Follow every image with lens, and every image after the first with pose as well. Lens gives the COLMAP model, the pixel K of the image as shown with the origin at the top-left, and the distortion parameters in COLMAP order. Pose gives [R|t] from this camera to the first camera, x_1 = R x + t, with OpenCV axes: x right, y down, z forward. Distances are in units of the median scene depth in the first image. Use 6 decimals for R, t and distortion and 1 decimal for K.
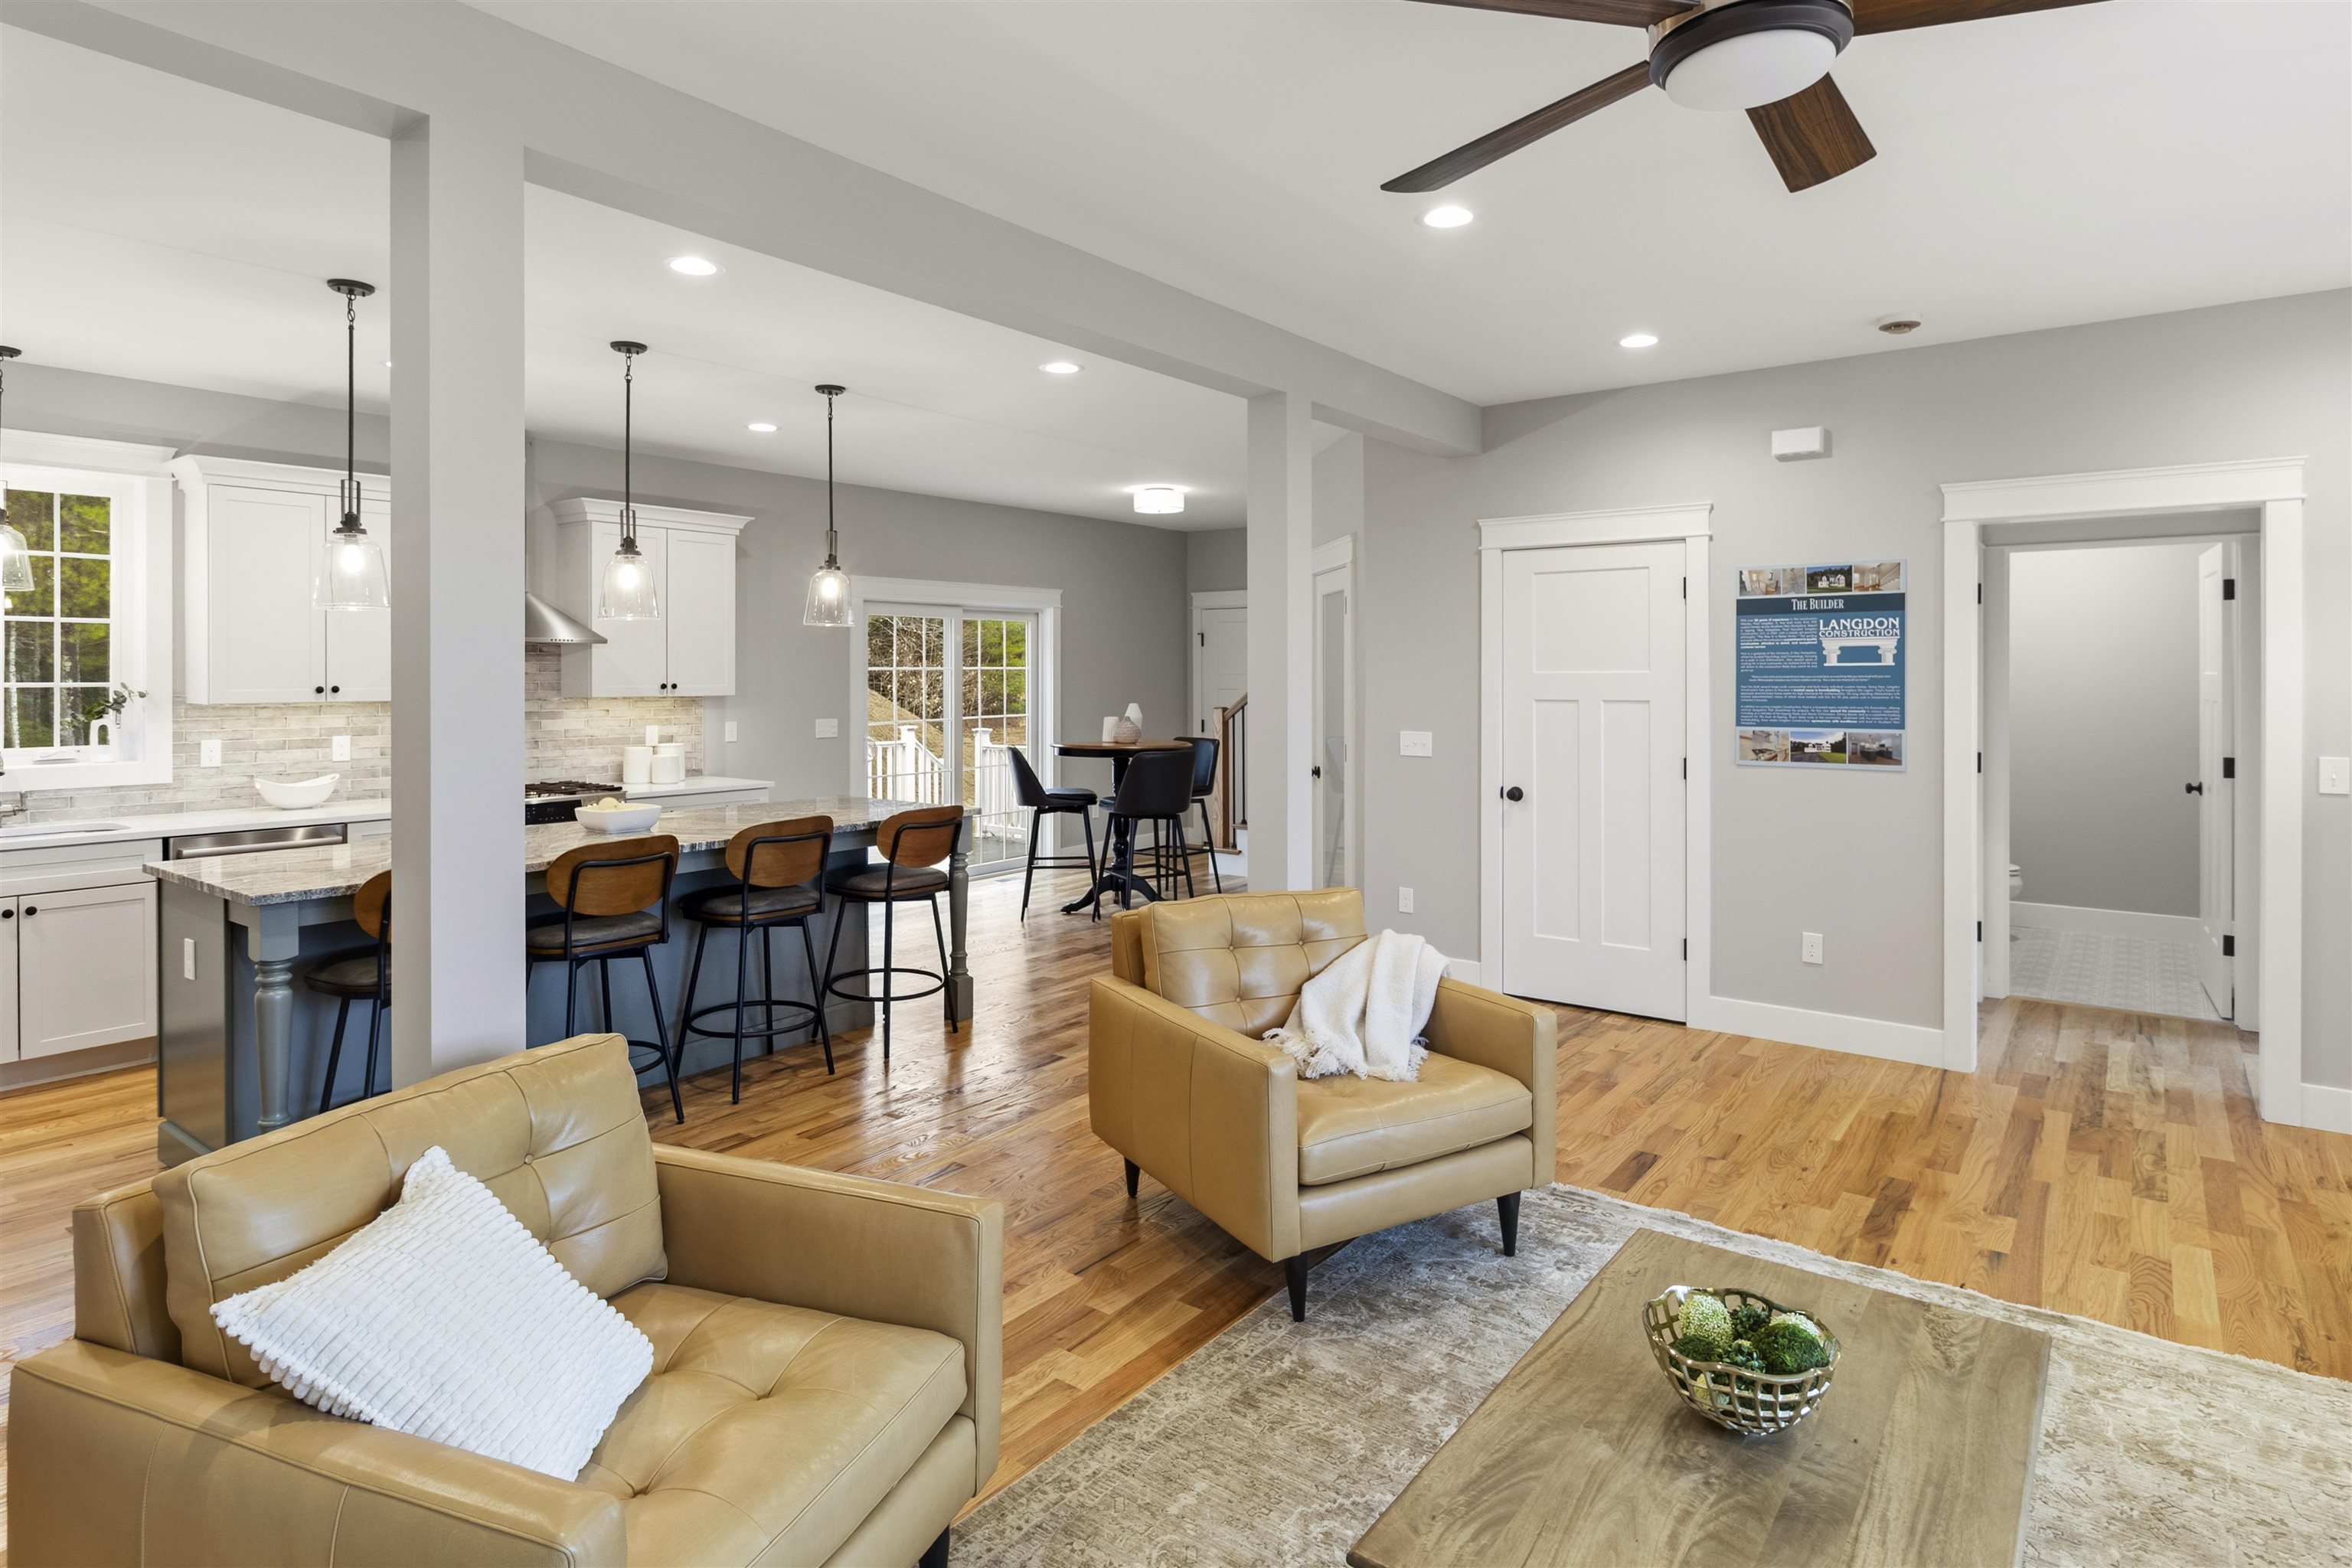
lens RADIAL K [[1272.4, 0, 1204.9], [0, 1272.4, 674.6], [0, 0, 1]] dist [0.002921, -0.002831]
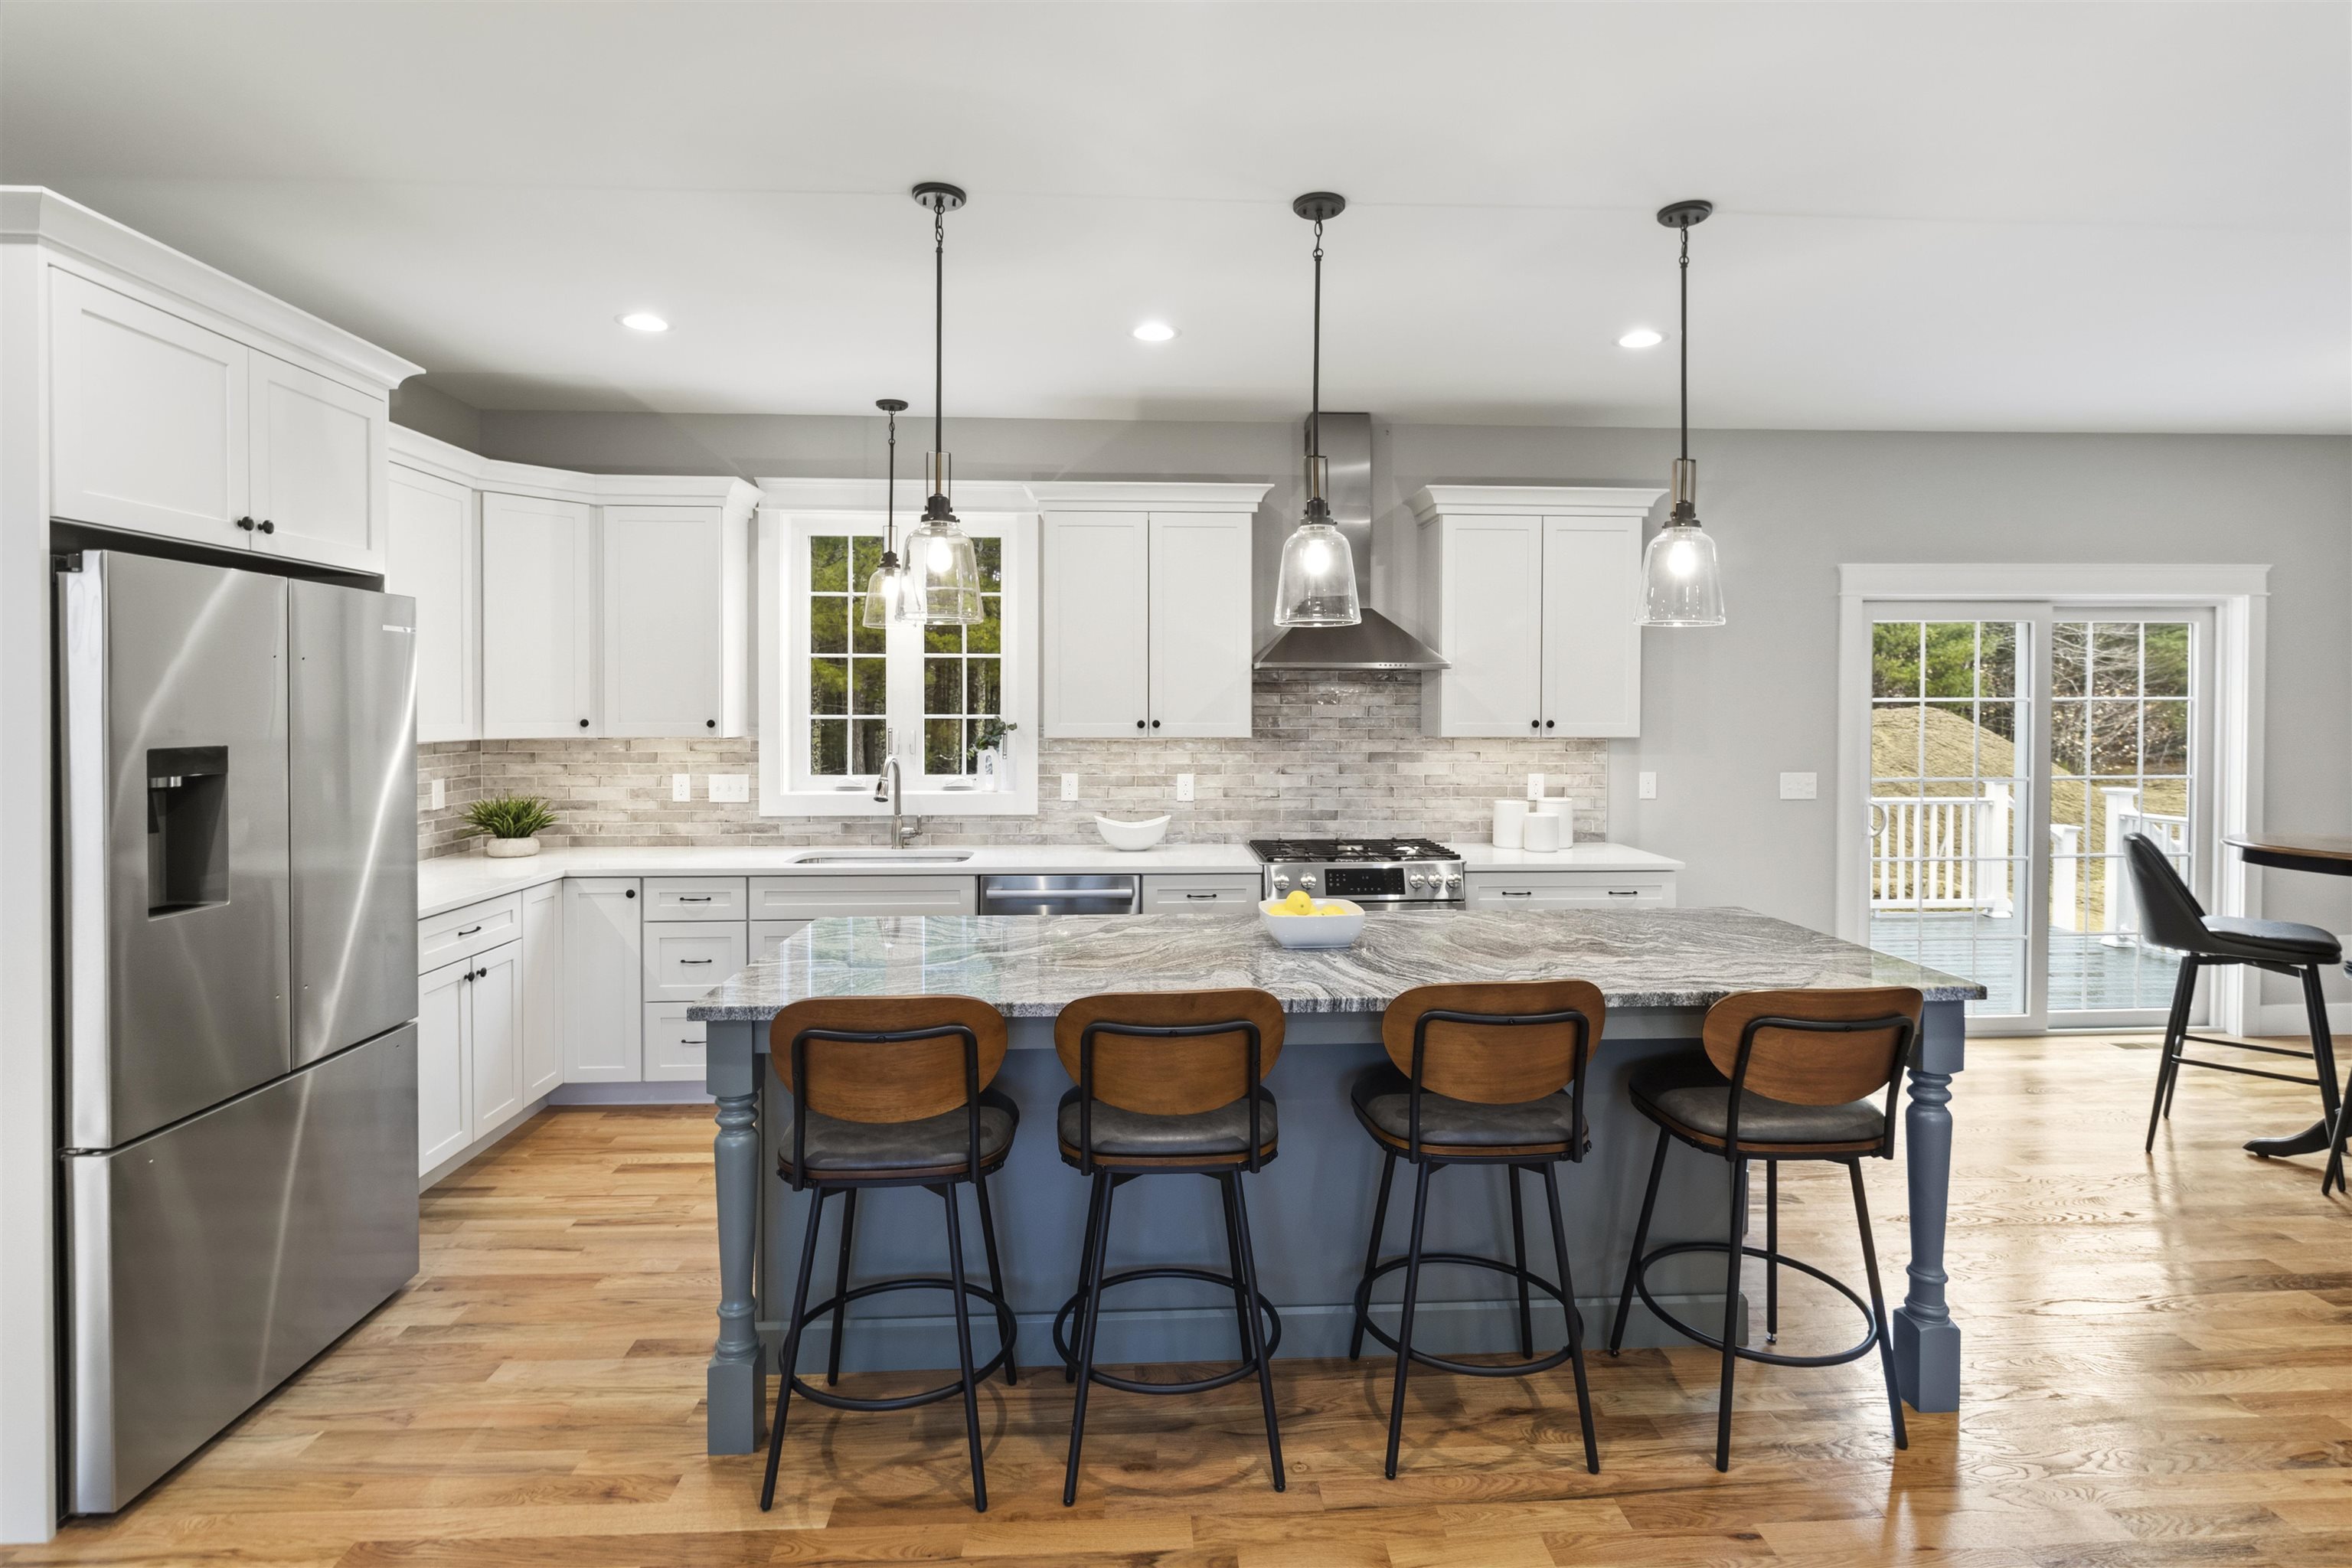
lens RADIAL K [[1162.4, 0, 1186.4], [0, 1162.4, 723.9], [0, 0, 1]] dist [-0.002151, 0.002582]
pose [[0.635861, 0.012495, -0.771703, -0.030116], [-0.002004, 0.999892, 0.014538, -0.000475], [0.771801, -0.007698, 0.635817, 0.515085]]
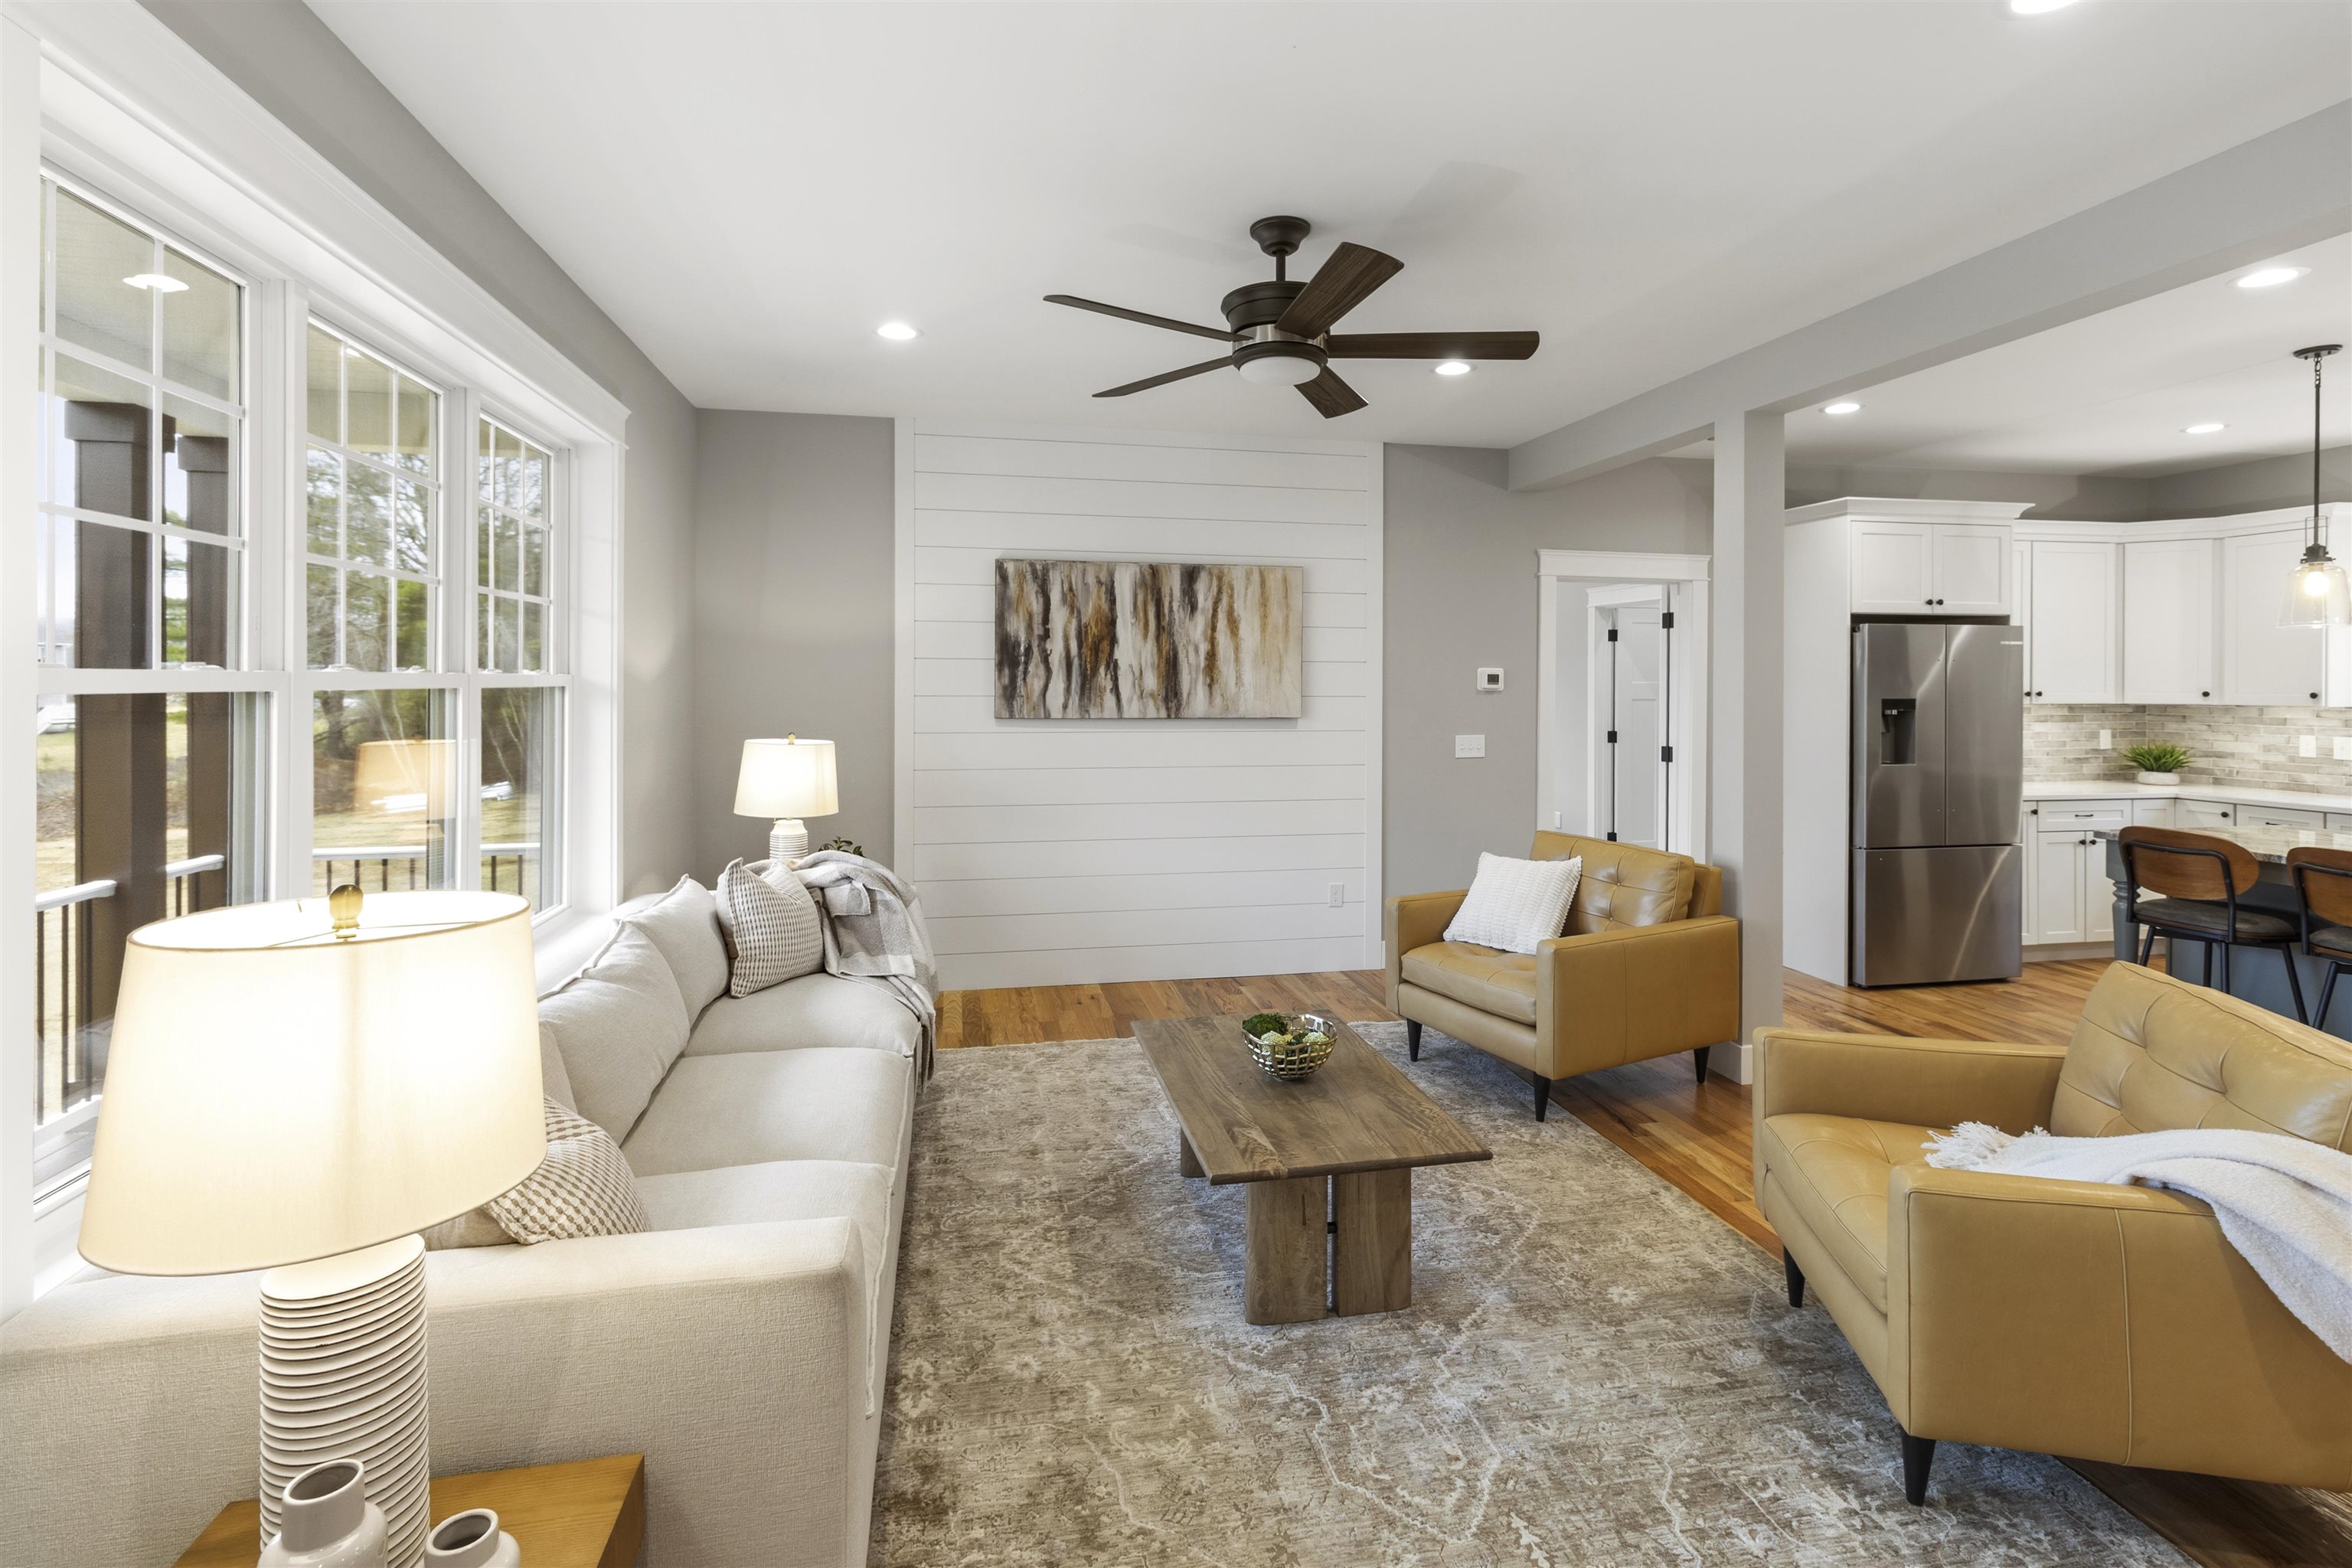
lens RADIAL K [[1111.8, 0, 1155.5], [0, 1111.8, 679.6], [0, 0, 1]] dist [0.000148, 0.001631]
pose [[-0.668922, -0.000692, -0.743333, 0.611160], [-0.001084, 0.999999, 0.000045, -0.001524], [0.743332, 0.000836, -0.668922, 0.677918]]
